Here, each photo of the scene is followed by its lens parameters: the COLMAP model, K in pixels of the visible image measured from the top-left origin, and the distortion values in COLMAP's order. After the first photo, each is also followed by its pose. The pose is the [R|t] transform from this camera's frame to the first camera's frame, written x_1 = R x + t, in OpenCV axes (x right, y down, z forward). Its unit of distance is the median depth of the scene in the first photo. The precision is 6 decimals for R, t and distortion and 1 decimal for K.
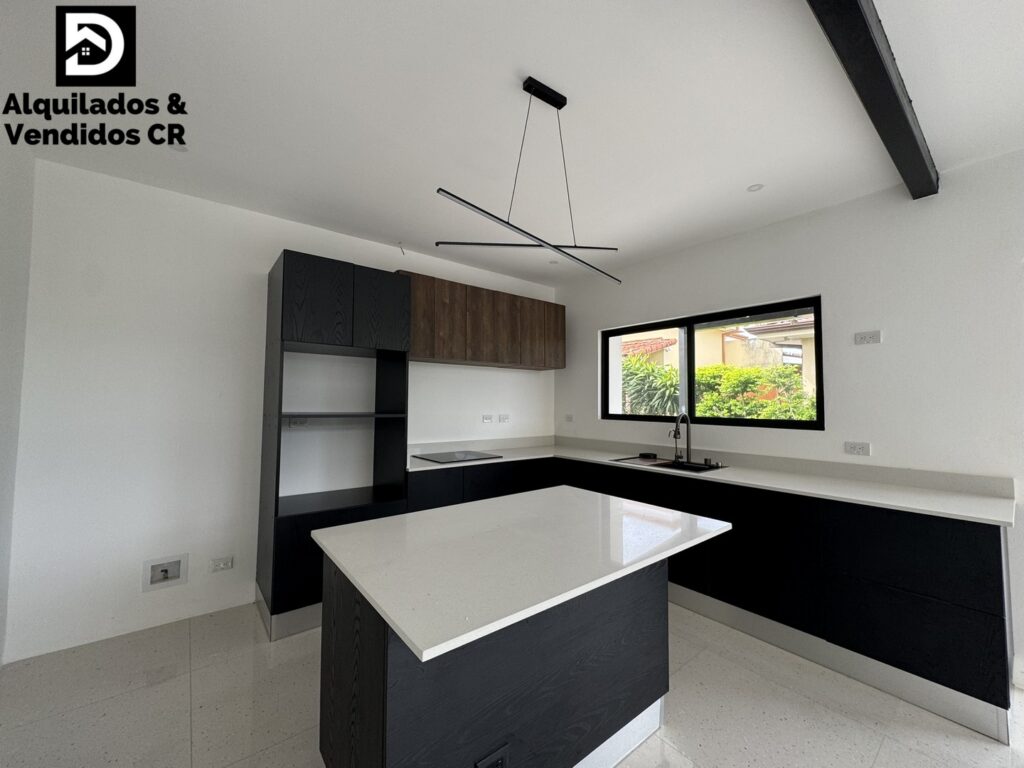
lens RADIAL K [[410.1, 0, 511.5], [0, 410.1, 384.5], [0, 0, 1]] dist [0.000563, 0.000262]
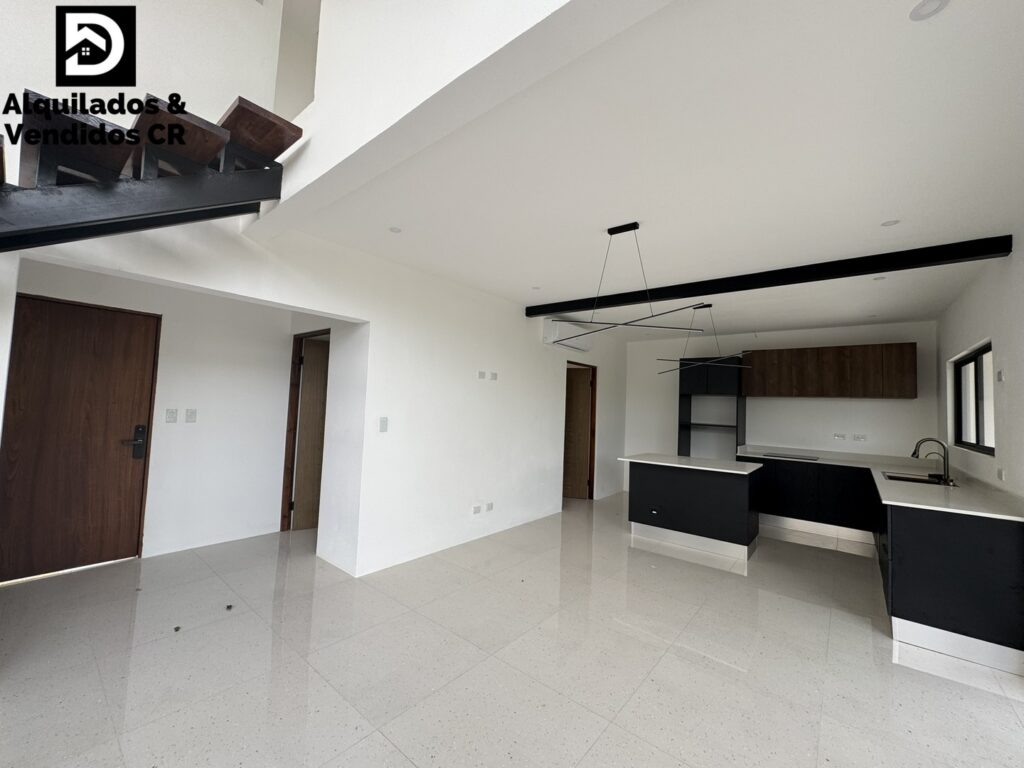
lens RADIAL K [[410.1, 0, 511.5], [0, 410.1, 384.5], [0, 0, 1]] dist [0.000563, 0.000262]
pose [[0.200628, -0.053087, -0.978228, 1.225811], [0.000827, 0.998540, -0.054020, -0.019354], [0.979667, 0.010029, 0.200379, -0.388982]]
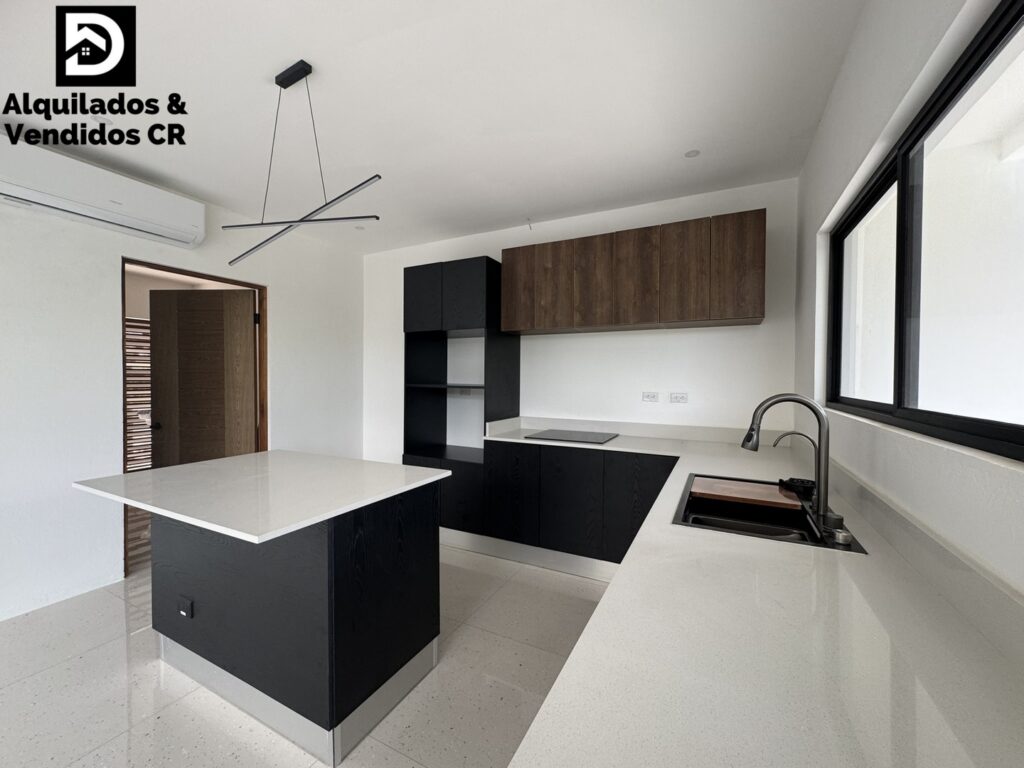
lens RADIAL K [[410.1, 0, 511.5], [0, 410.1, 384.5], [0, 0, 1]] dist [0.000563, 0.000262]
pose [[0.404048, 0.007676, -0.914706, 0.629051], [0.033983, 0.999149, 0.023396, 0.037761], [0.914106, -0.040538, 0.403443, 0.520184]]
